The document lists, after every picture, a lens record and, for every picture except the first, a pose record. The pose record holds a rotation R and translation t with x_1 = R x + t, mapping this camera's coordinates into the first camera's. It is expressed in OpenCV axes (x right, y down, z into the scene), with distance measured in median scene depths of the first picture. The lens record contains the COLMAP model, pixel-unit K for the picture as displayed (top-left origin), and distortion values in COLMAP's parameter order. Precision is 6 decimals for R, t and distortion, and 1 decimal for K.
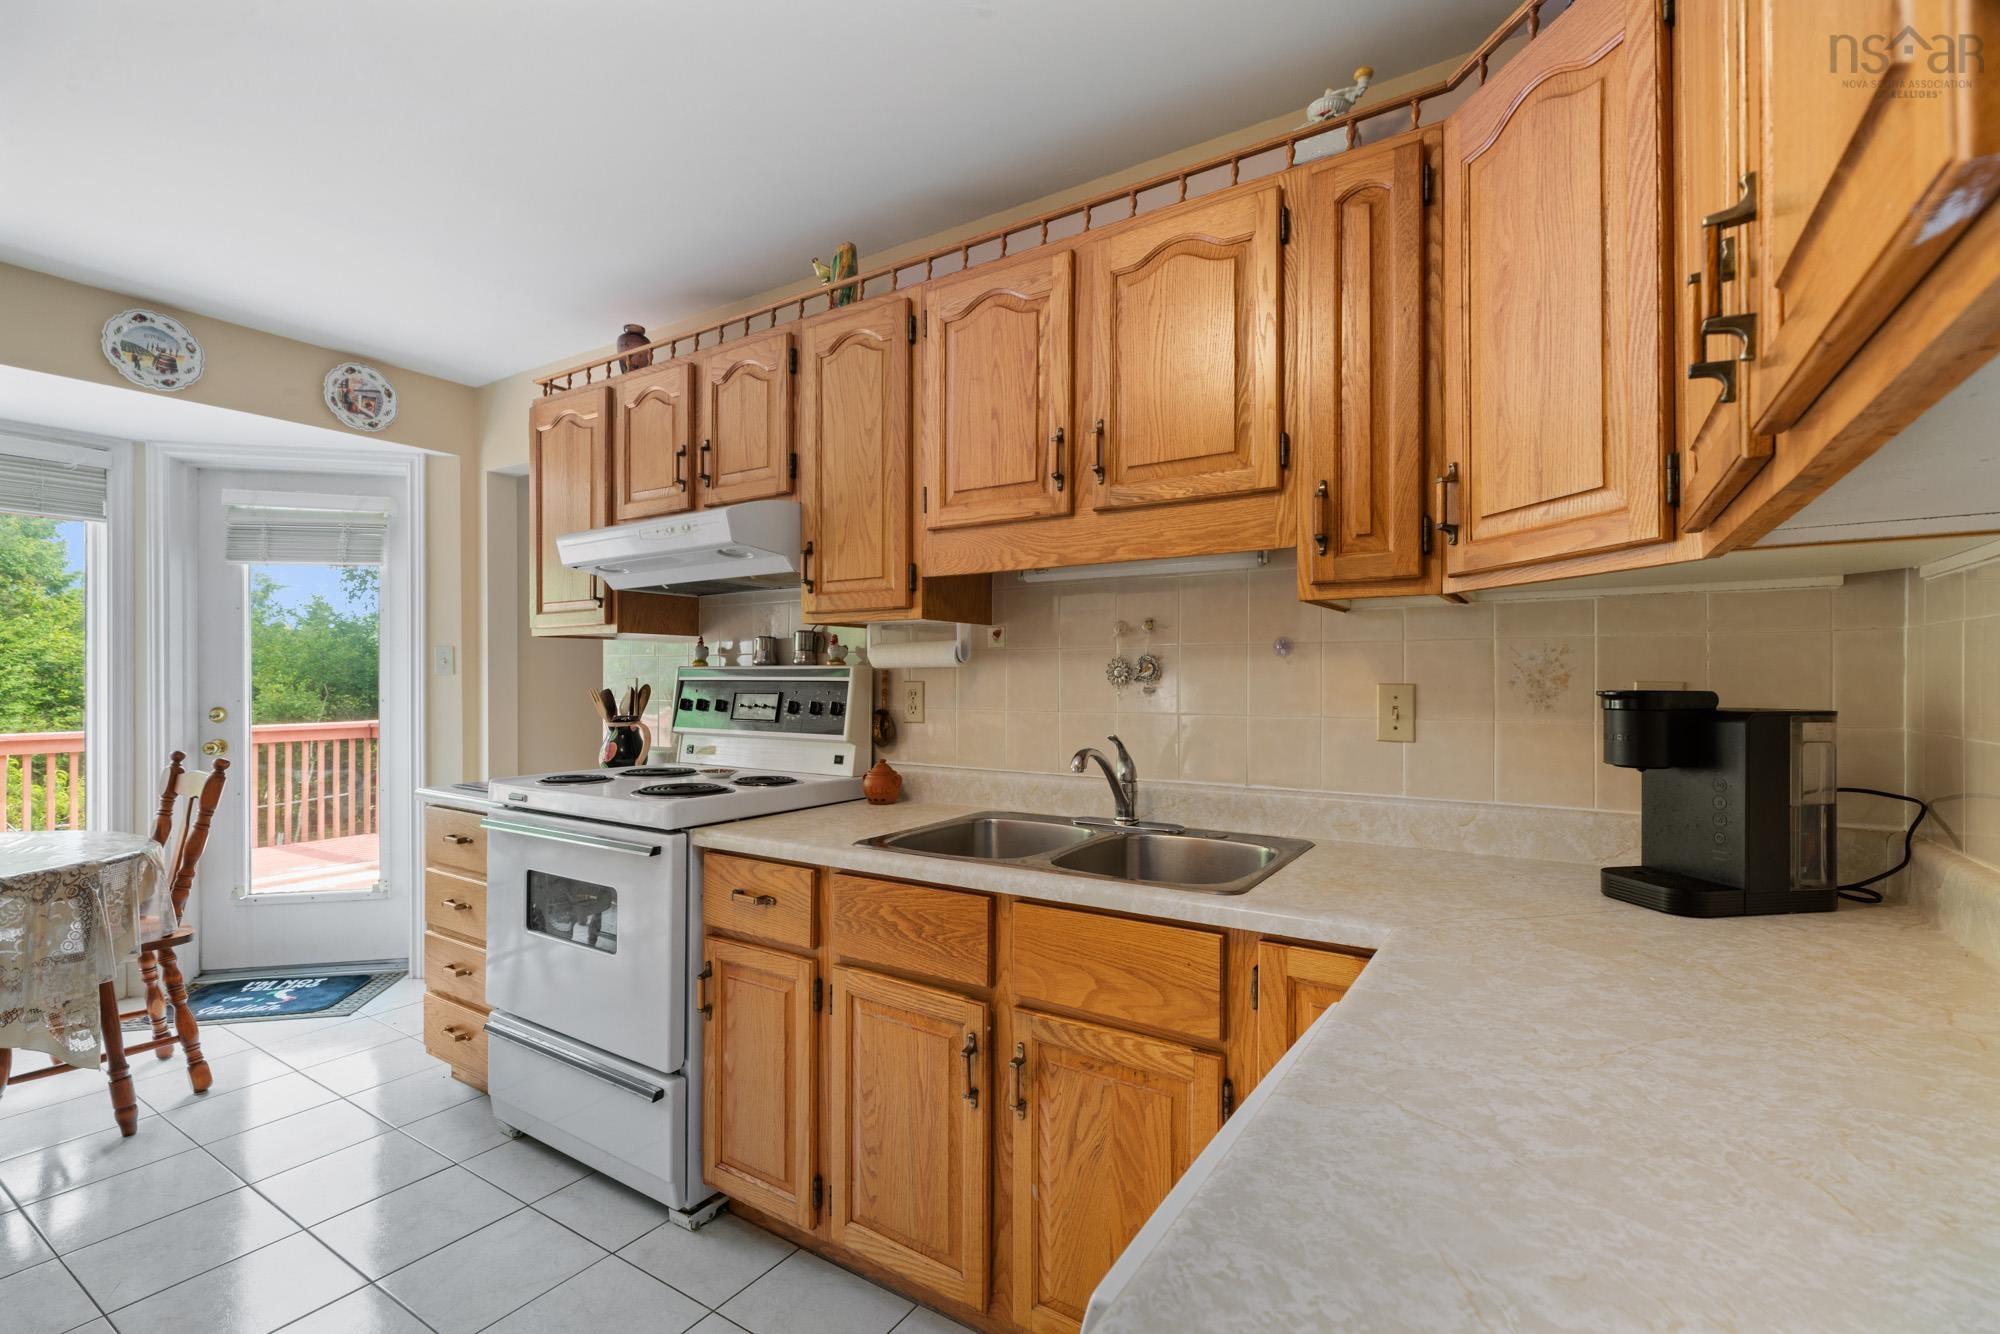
lens RADIAL K [[888.8, 0, 993.0], [0, 888.8, 678.4], [0, 0, 1]] dist [0.000273, 0.000868]
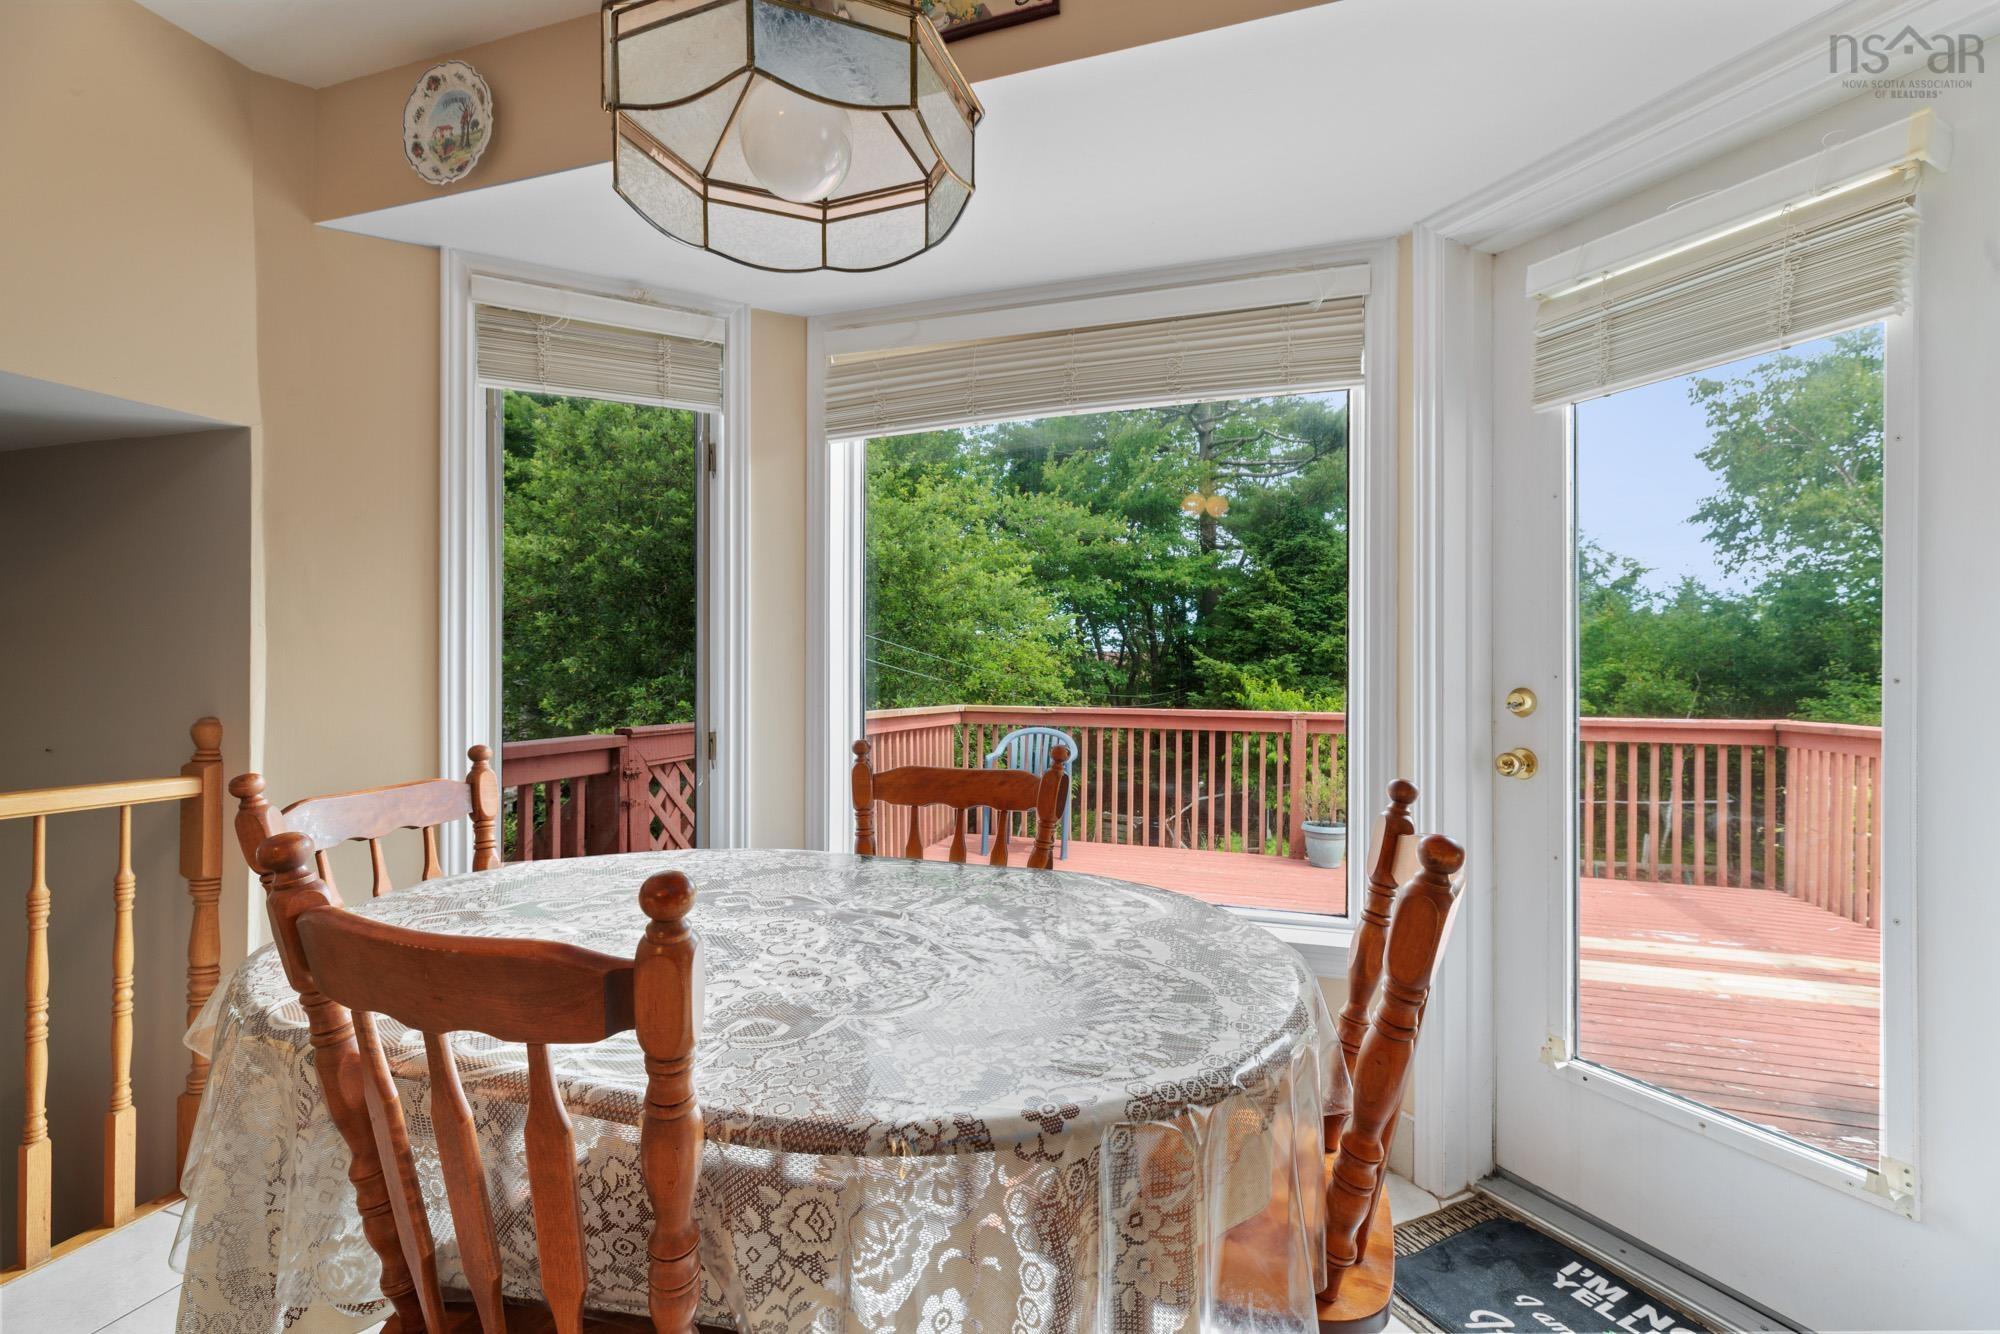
lens RADIAL K [[888.2, 0, 993.6], [0, 888.2, 667.1], [0, 0, 1]] dist [0.000987, -0.000154]
pose [[0.256798, 0.000443, -0.966465, -0.661407], [-0.003082, 0.999995, -0.000361, 0.031305], [0.966460, 0.003071, 0.256798, 0.841919]]
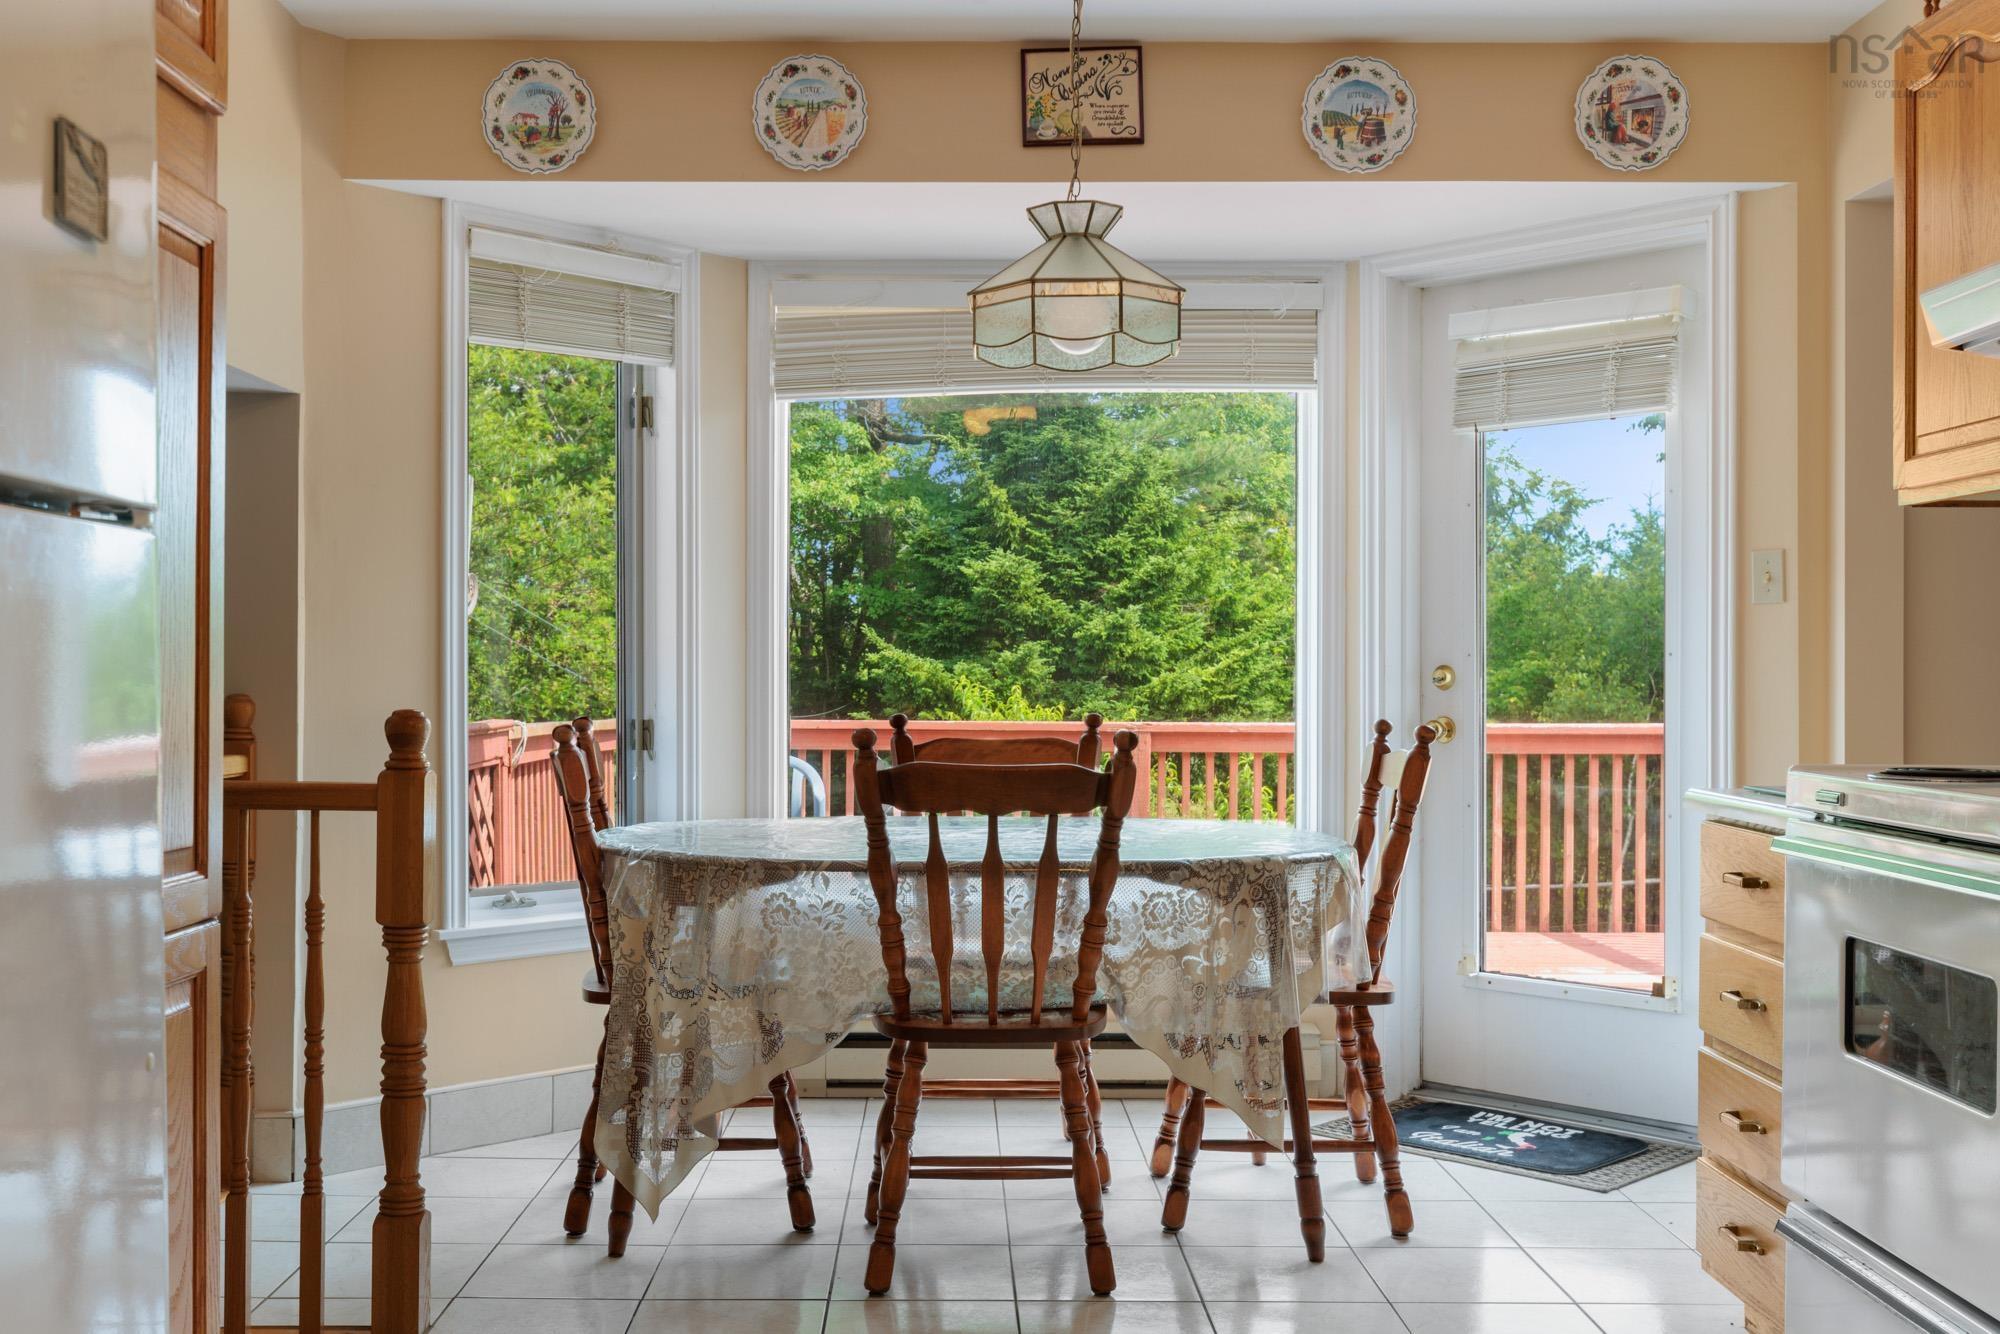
lens RADIAL K [[1951.4, 0, 956.7], [0, 1951.4, 683.0], [0, 0, 1]] dist [-0.002859, 0.011561]
pose [[0.545501, 0.005517, -0.838092, 0.140140], [-0.002637, 0.999985, 0.004867, 0.059295], [0.838106, -0.000445, 0.545507, -0.055498]]
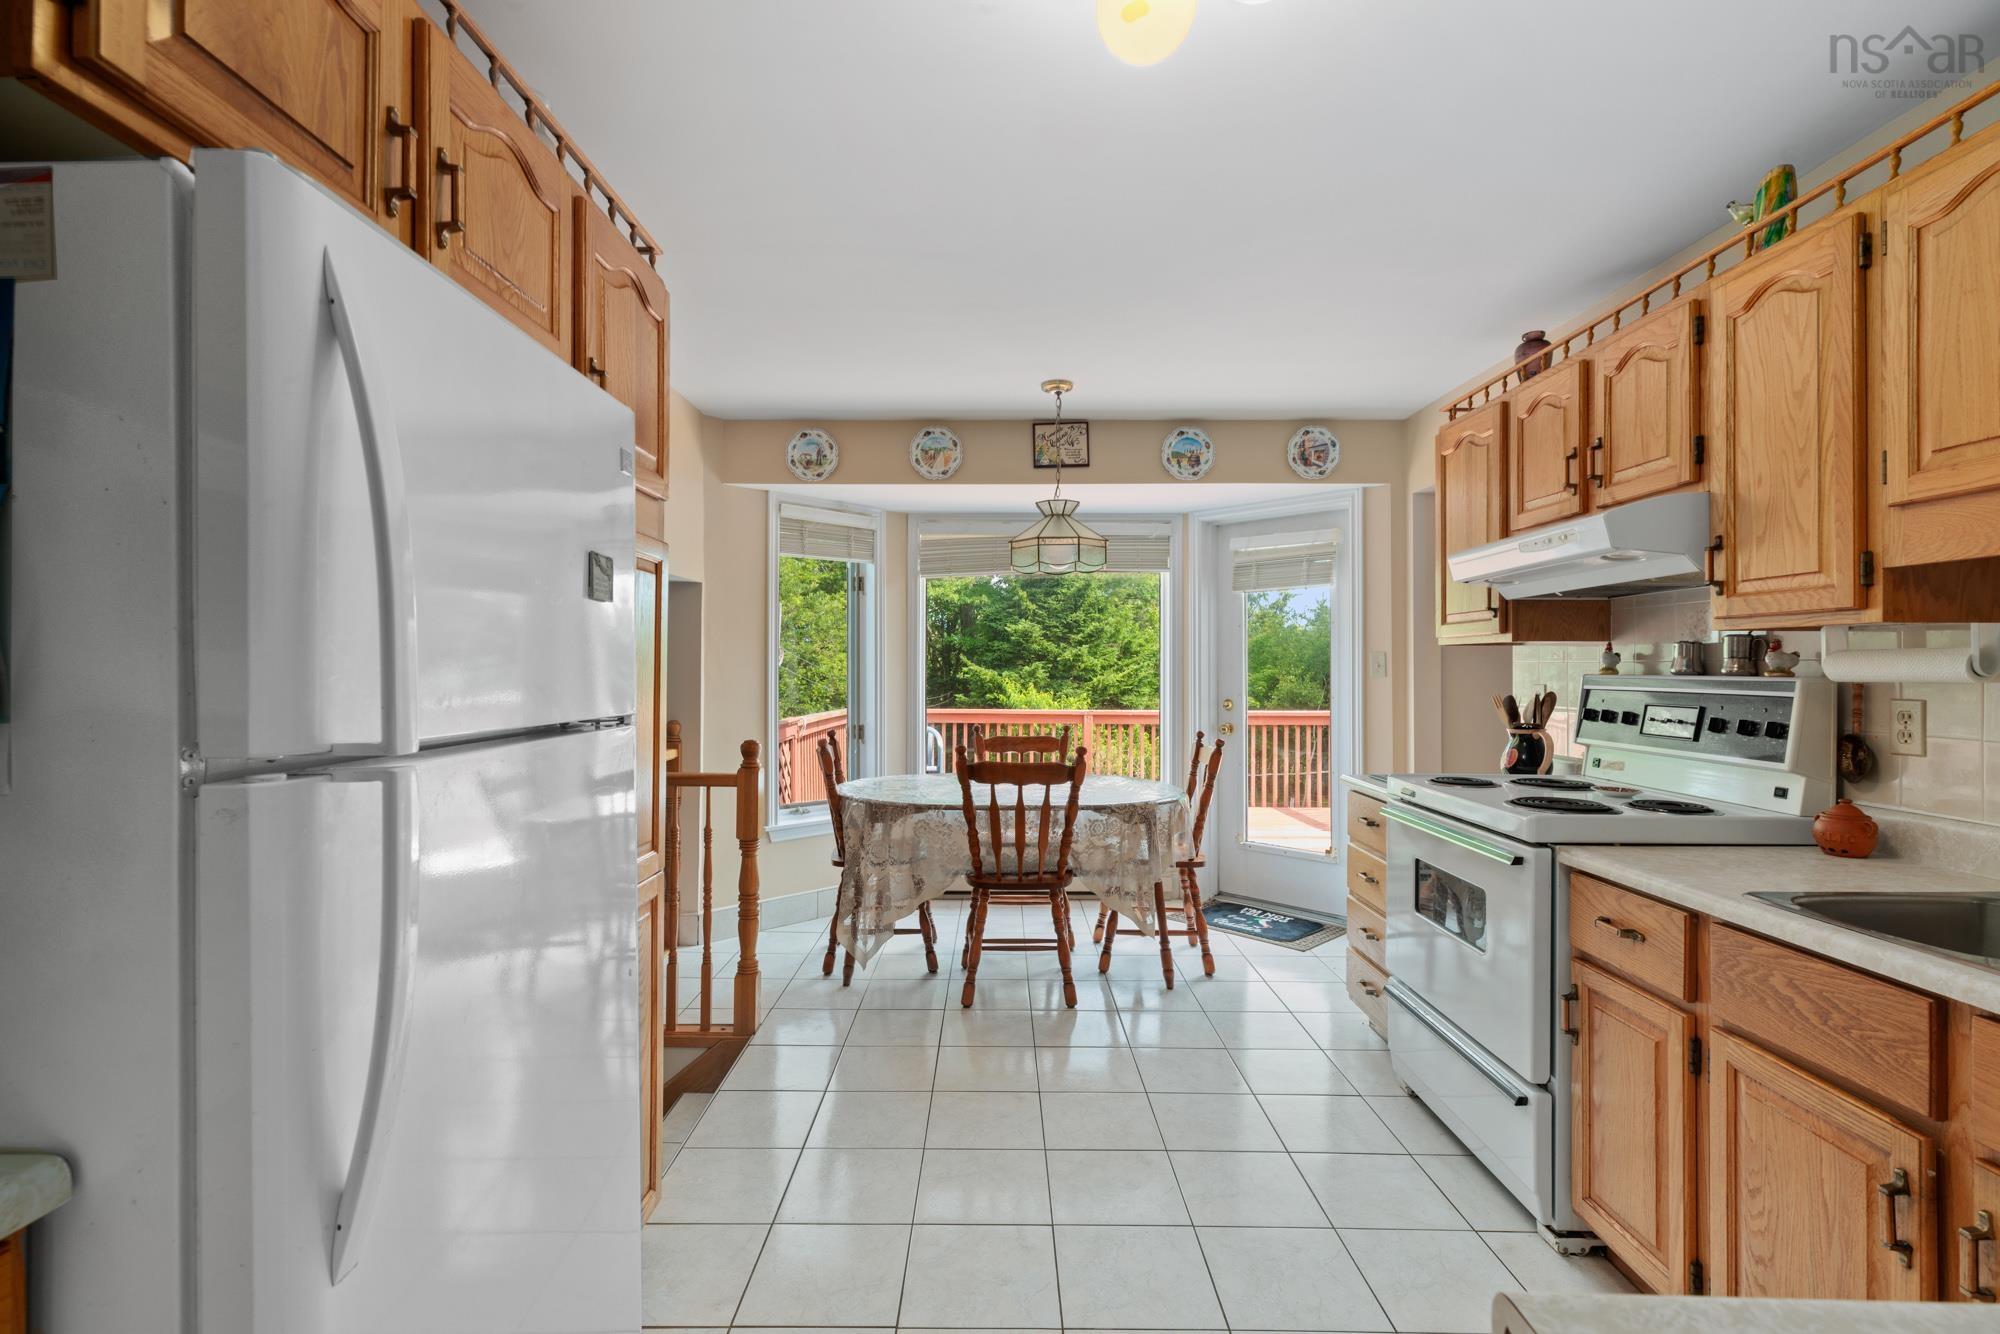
lens RADIAL K [[897.0, 0, 998.3], [0, 897.0, 663.4], [0, 0, 1]] dist [0.003274, -0.000456]
pose [[0.540528, -0.003494, -0.841319, 0.138656], [-0.002090, 0.999983, -0.005496, -0.022049], [0.841324, 0.004729, 0.540511, -0.054486]]
